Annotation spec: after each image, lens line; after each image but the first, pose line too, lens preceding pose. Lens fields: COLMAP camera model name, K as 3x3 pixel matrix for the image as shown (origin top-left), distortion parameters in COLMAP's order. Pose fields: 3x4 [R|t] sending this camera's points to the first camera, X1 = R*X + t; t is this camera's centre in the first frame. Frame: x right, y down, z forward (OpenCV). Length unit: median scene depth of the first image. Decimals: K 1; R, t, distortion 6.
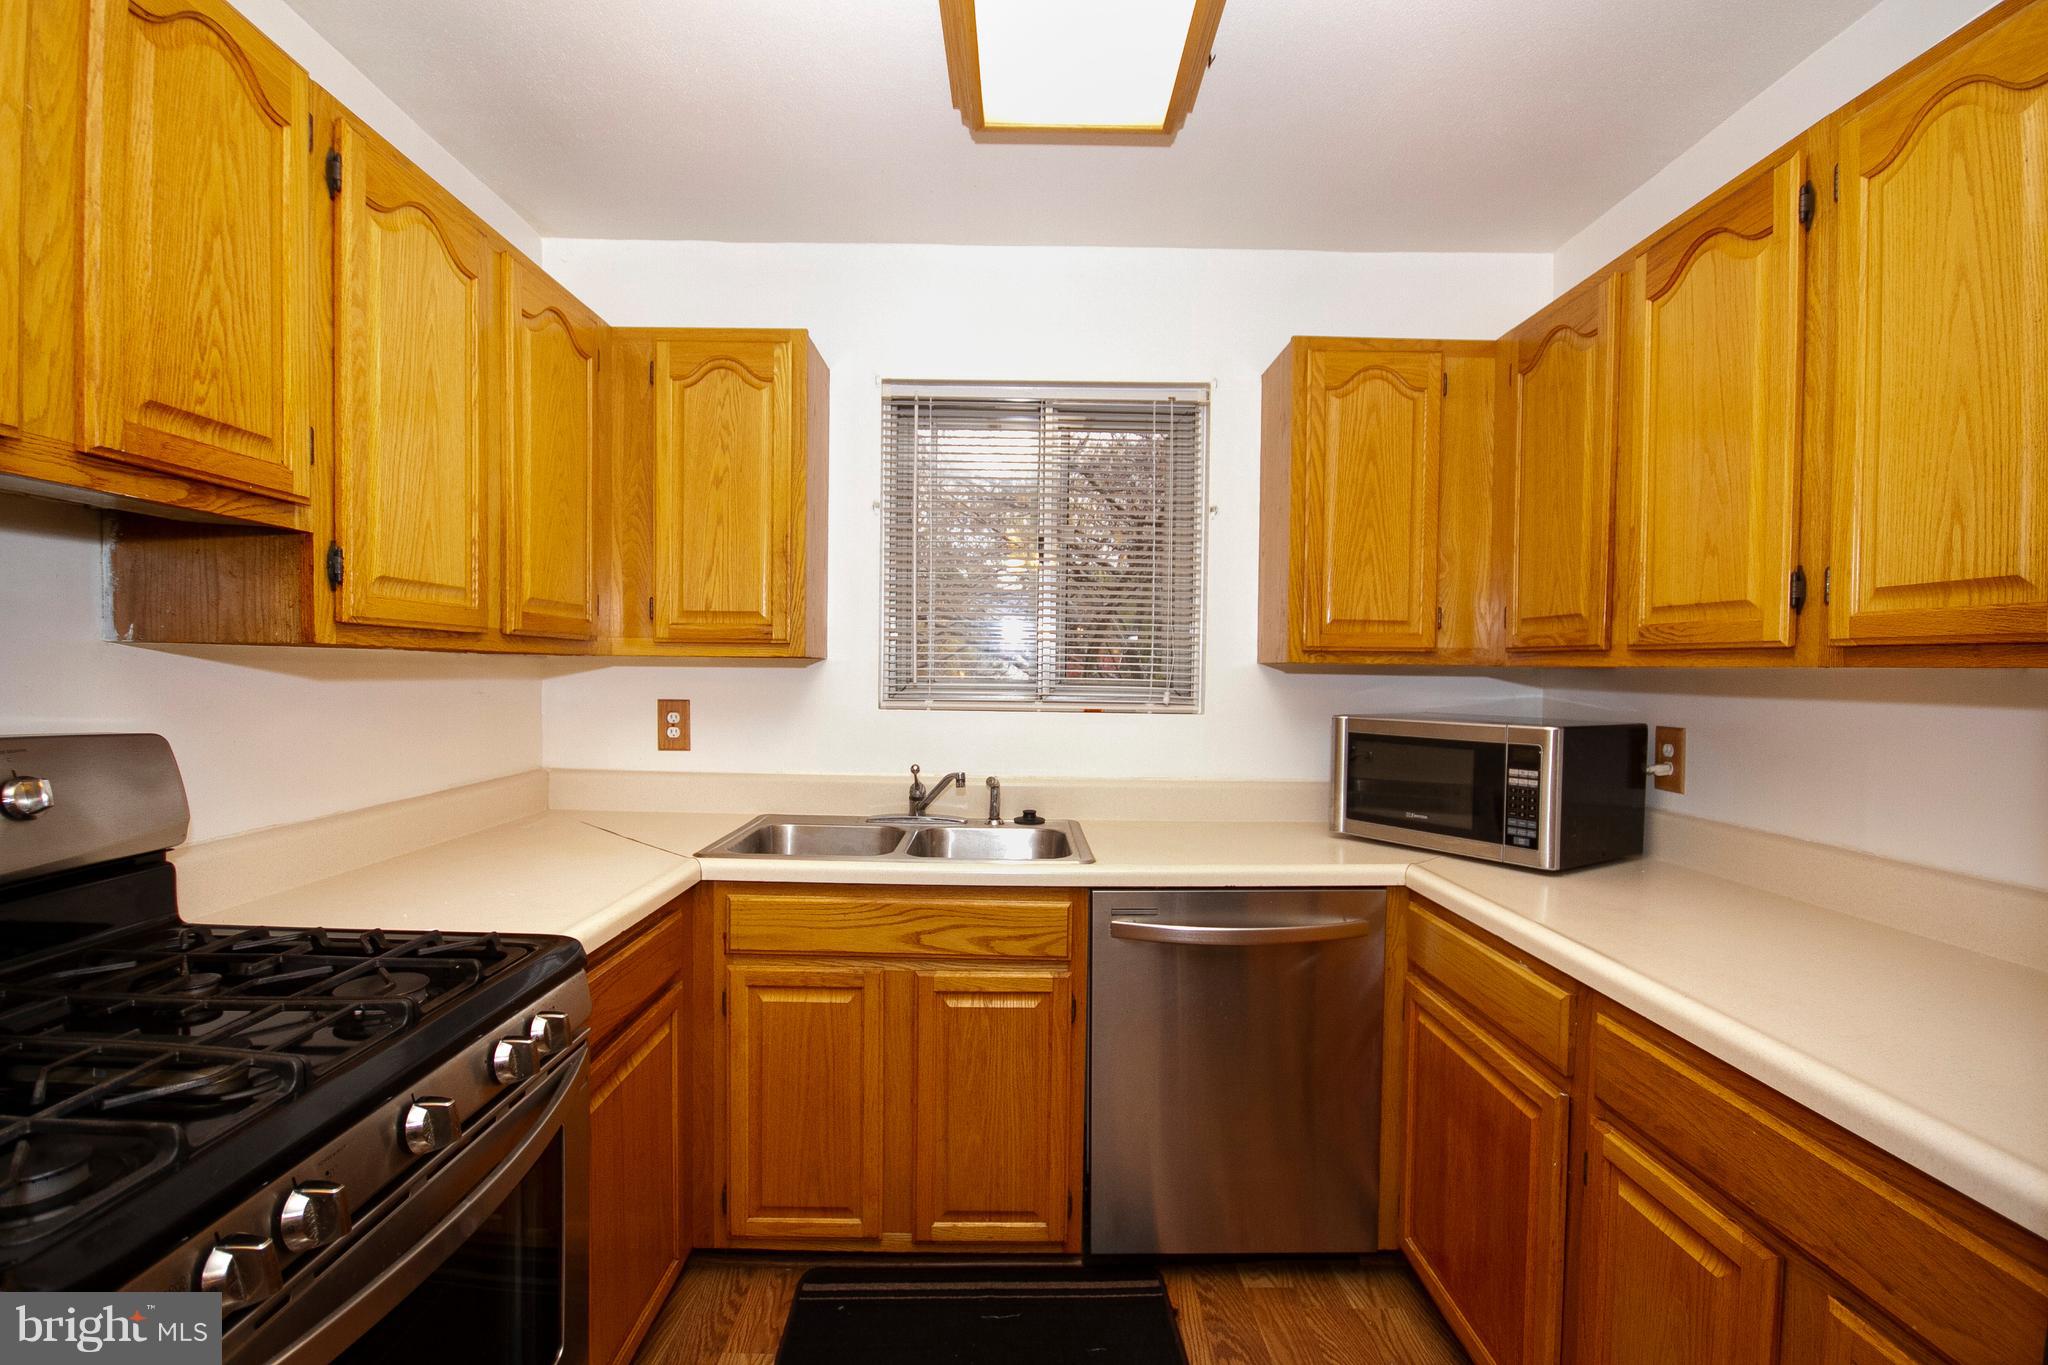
lens RADIAL K [[933.8, 0, 1016.2], [0, 933.8, 697.0], [0, 0, 1]] dist [-0.019123, 0.000510]
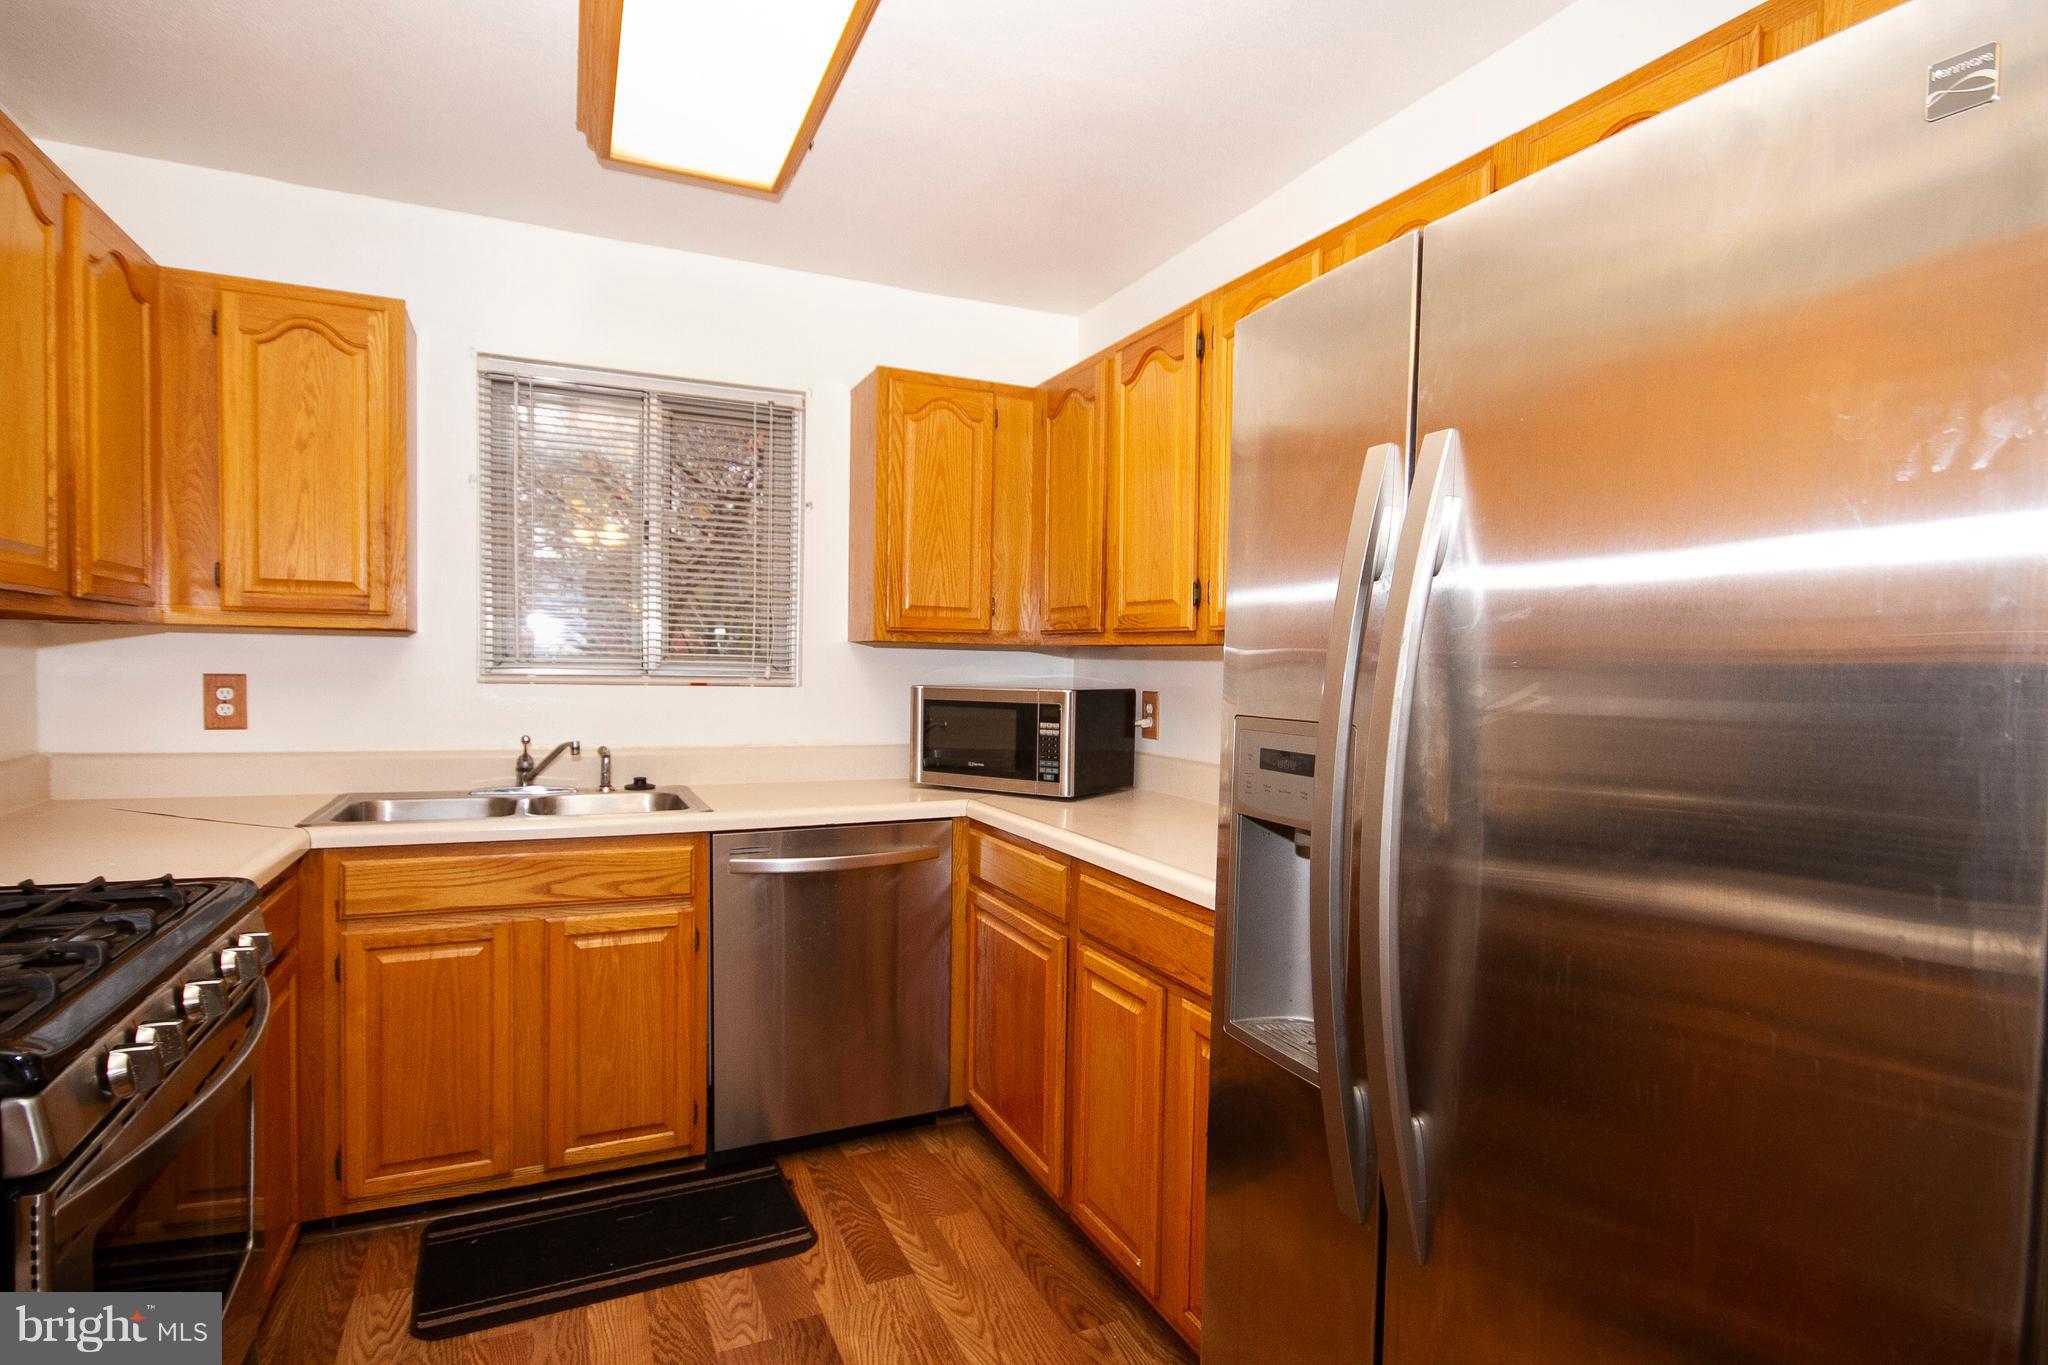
lens RADIAL K [[1058.6, 0, 1031.6], [0, 1058.6, 697.4], [0, 0, 1]] dist [-0.004871, 0.004034]
pose [[0.907552, -0.010199, 0.419815, -0.106904], [0.006732, 0.999930, 0.009738, 0.026834], [-0.419885, -0.006011, 0.907557, -0.349313]]
